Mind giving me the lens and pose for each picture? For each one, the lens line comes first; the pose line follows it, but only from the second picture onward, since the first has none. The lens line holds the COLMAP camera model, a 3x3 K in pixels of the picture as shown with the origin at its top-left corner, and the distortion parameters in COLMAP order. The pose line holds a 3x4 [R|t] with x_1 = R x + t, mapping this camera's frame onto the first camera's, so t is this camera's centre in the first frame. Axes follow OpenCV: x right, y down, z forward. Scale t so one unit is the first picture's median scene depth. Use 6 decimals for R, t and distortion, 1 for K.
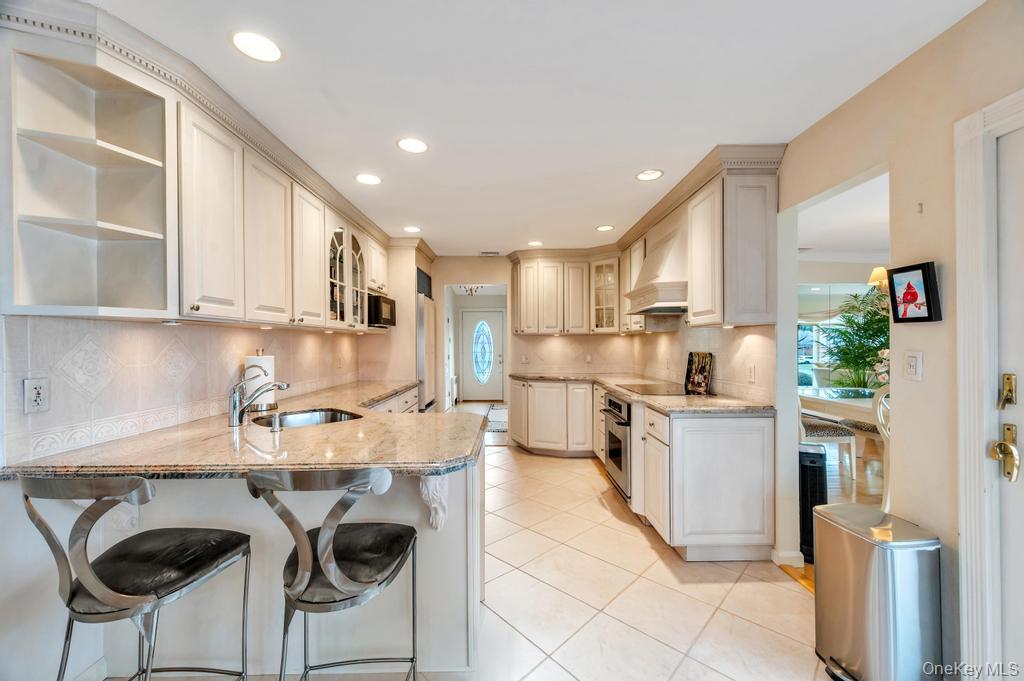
lens RADIAL K [[417.2, 0, 517.9], [0, 417.2, 339.4], [0, 0, 1]] dist [0.001351, 0.000090]
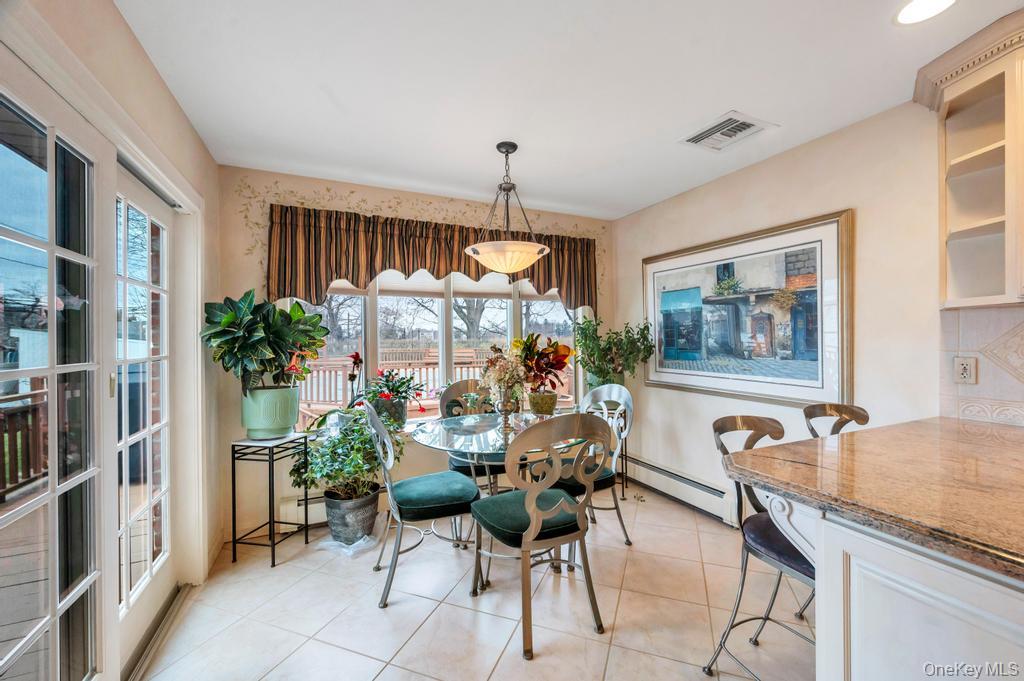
lens RADIAL K [[417.2, 0, 517.9], [0, 417.2, 339.4], [0, 0, 1]] dist [0.001351, 0.000090]
pose [[-0.921672, 0.013734, -0.387727, 0.587032], [0.014953, 0.999888, -0.000125, 0.017421], [0.387682, -0.005913, -0.921774, 1.604093]]
